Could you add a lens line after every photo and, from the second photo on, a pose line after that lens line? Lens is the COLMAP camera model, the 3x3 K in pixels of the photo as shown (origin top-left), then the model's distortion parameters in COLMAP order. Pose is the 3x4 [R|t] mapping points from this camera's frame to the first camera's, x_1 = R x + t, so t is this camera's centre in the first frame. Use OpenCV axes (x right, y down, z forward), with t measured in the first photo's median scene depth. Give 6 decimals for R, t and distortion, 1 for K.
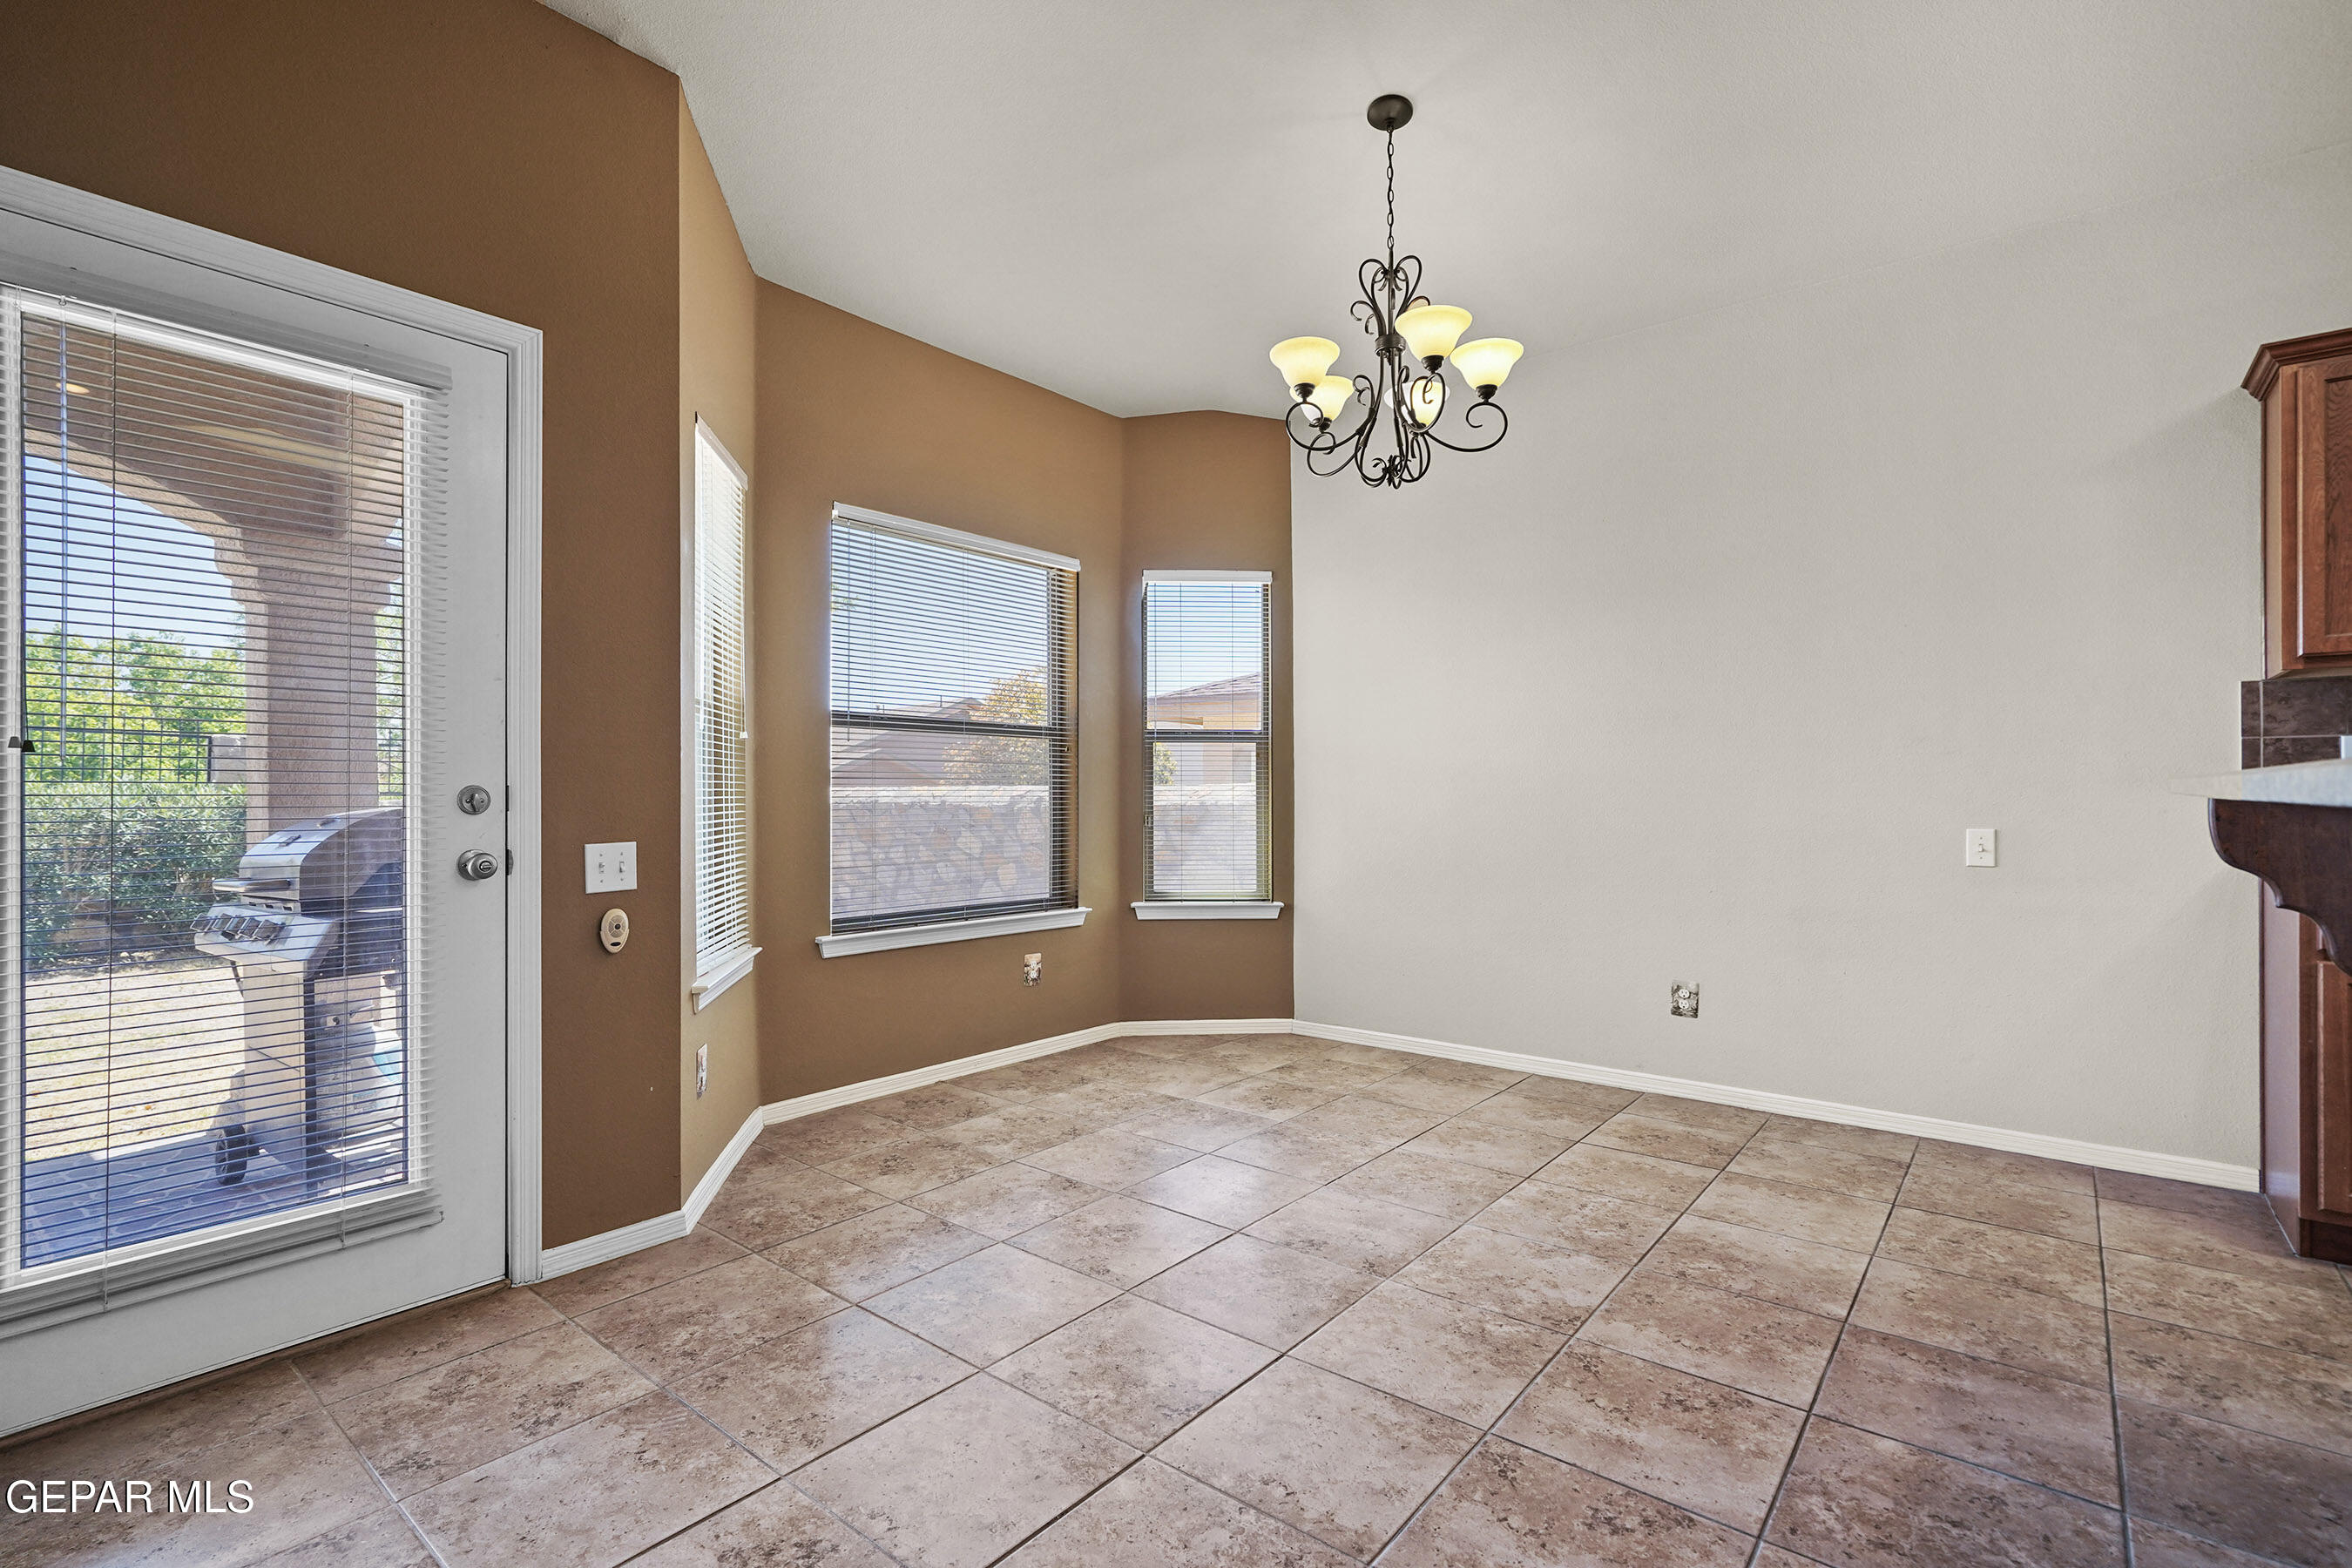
lens RADIAL K [[1079.7, 0, 1186.2], [0, 1079.7, 796.1], [0, 0, 1]] dist [-0.000243, 0.000468]
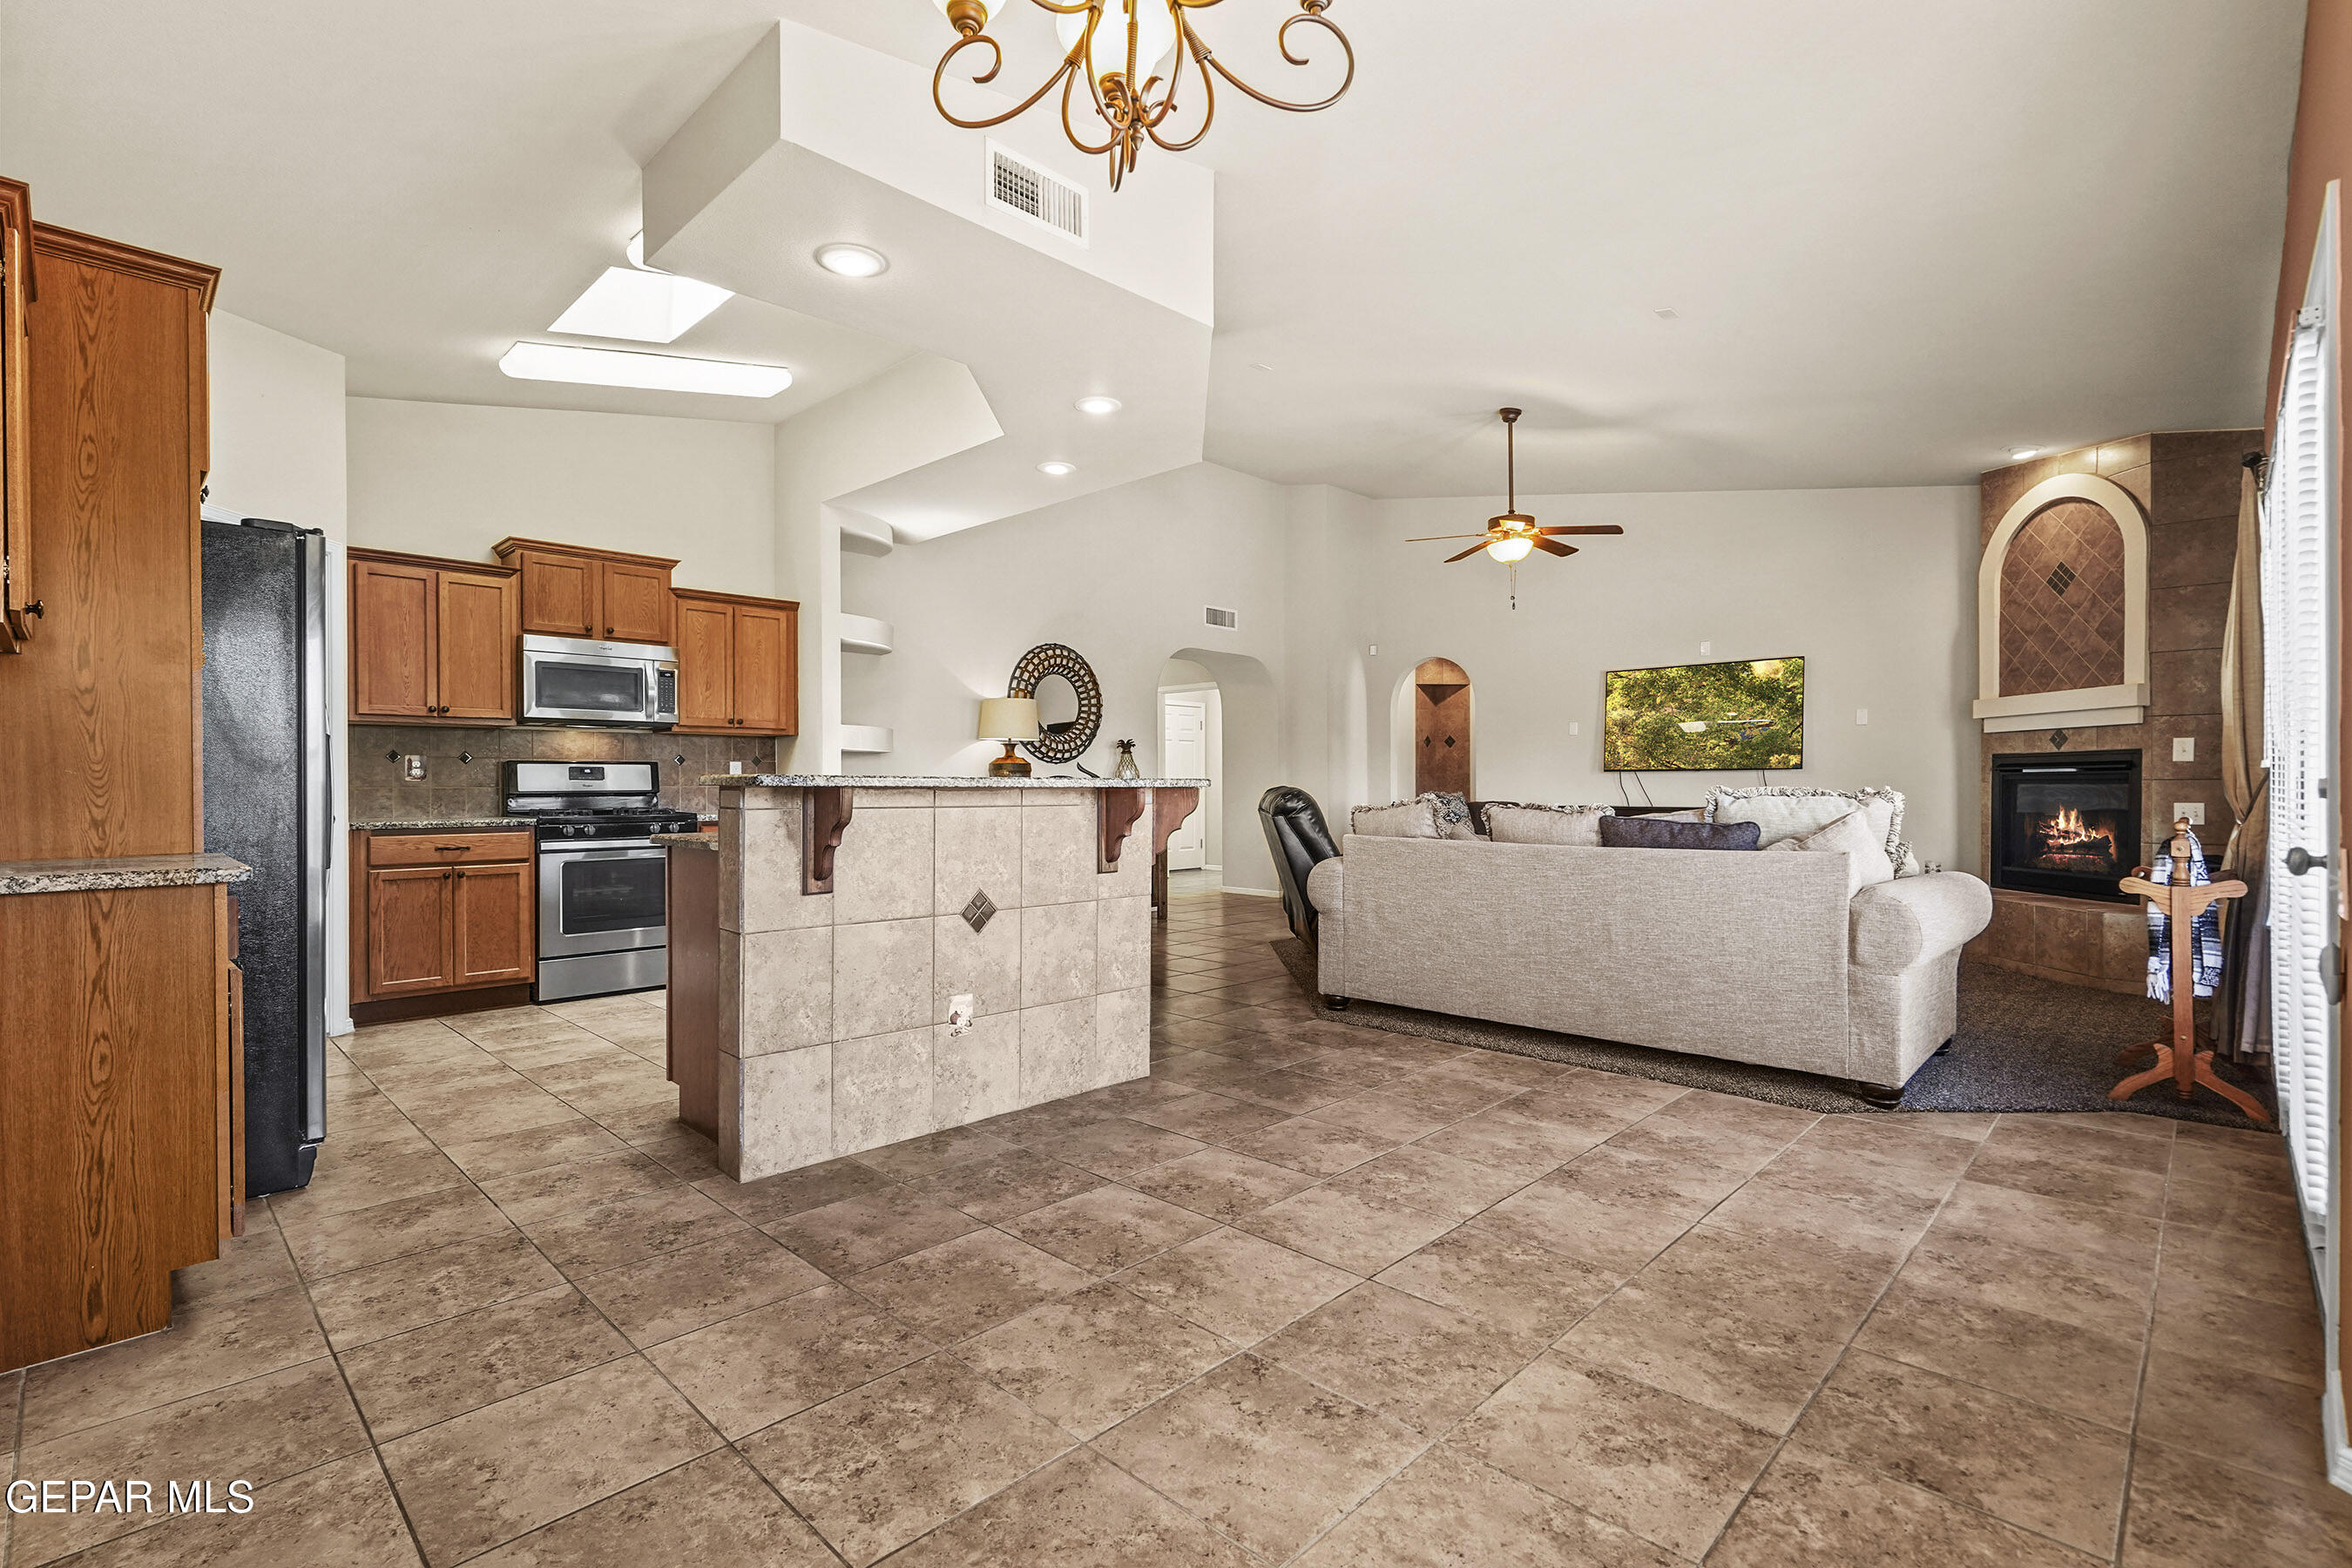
lens RADIAL K [[1079.7, 0, 1178.1], [0, 1079.7, 783.7], [0, 0, 1]] dist [-0.000243, 0.000468]
pose [[-0.995663, 0.004788, 0.092912, 0.146492], [0.004820, 0.999988, 0.000120, -0.002145], [-0.092911, 0.000568, -0.995674, 1.726464]]
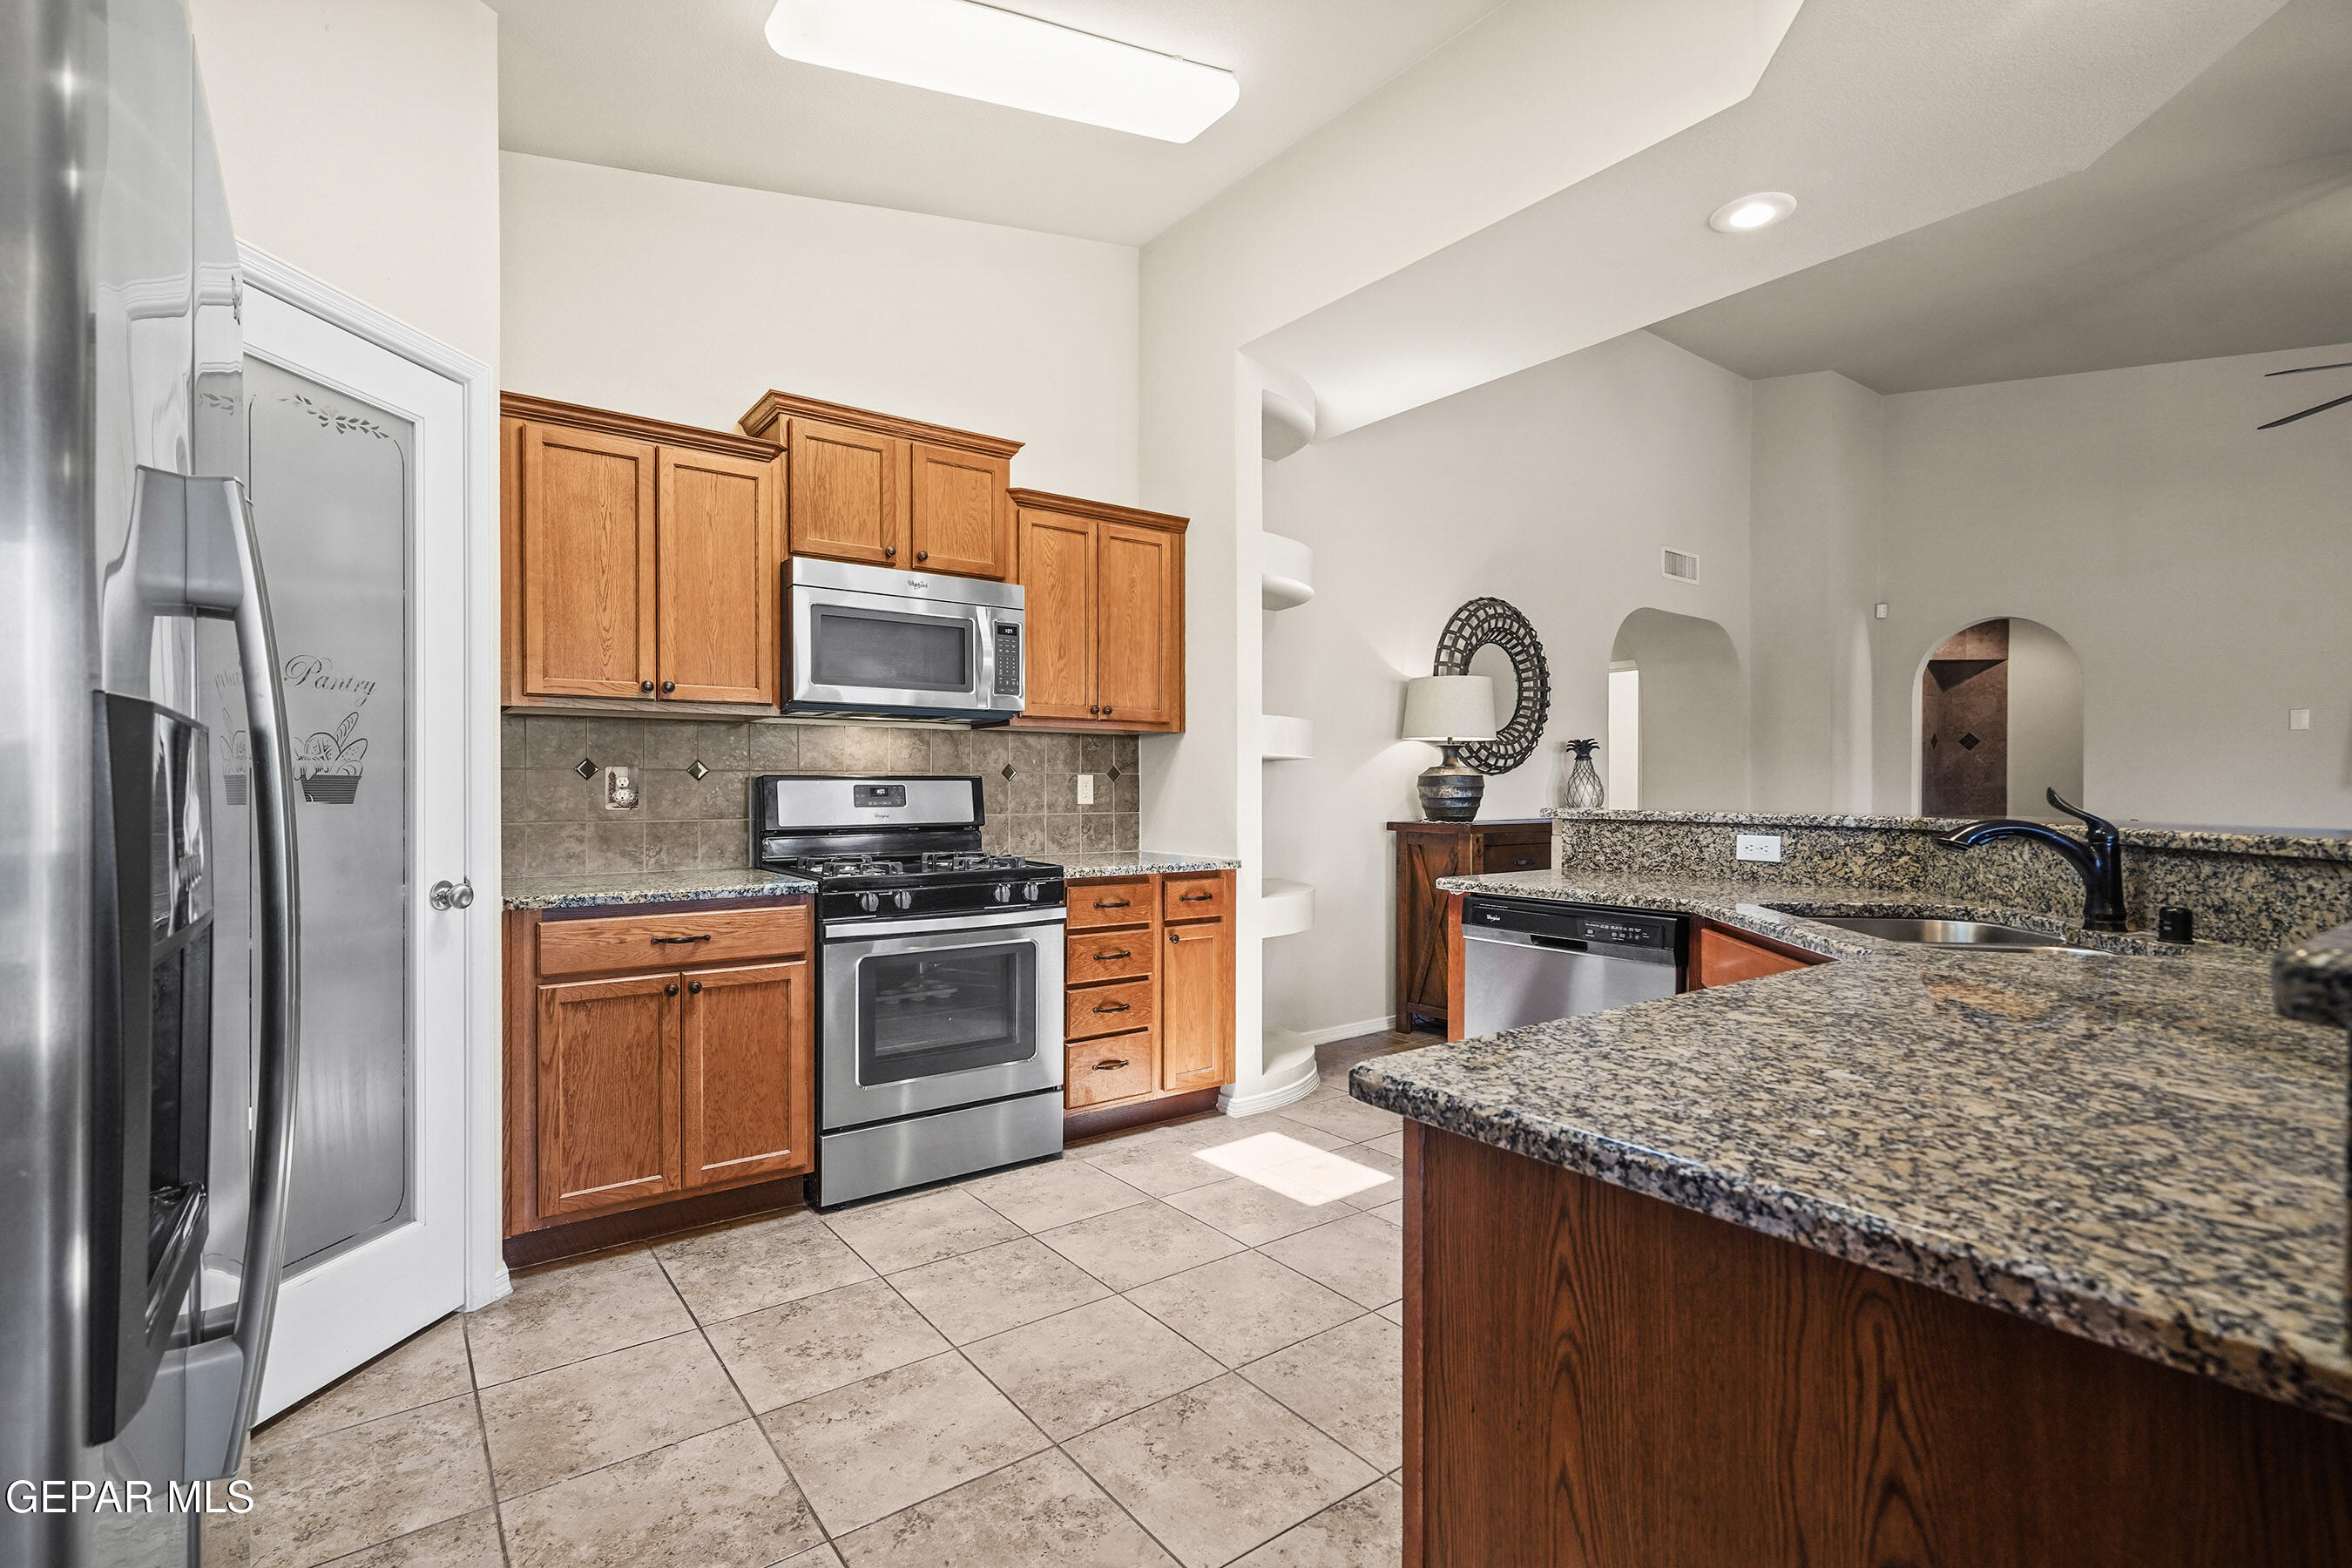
lens RADIAL K [[1079.7, 0, 1175.9], [0, 1079.7, 787.9], [0, 0, 1]] dist [-0.000243, 0.000468]
pose [[-0.970661, 0.001354, 0.240448, 0.932980], [0.001582, 0.999998, 0.000754, -0.041616], [-0.240446, 0.001112, -0.970662, 0.786629]]
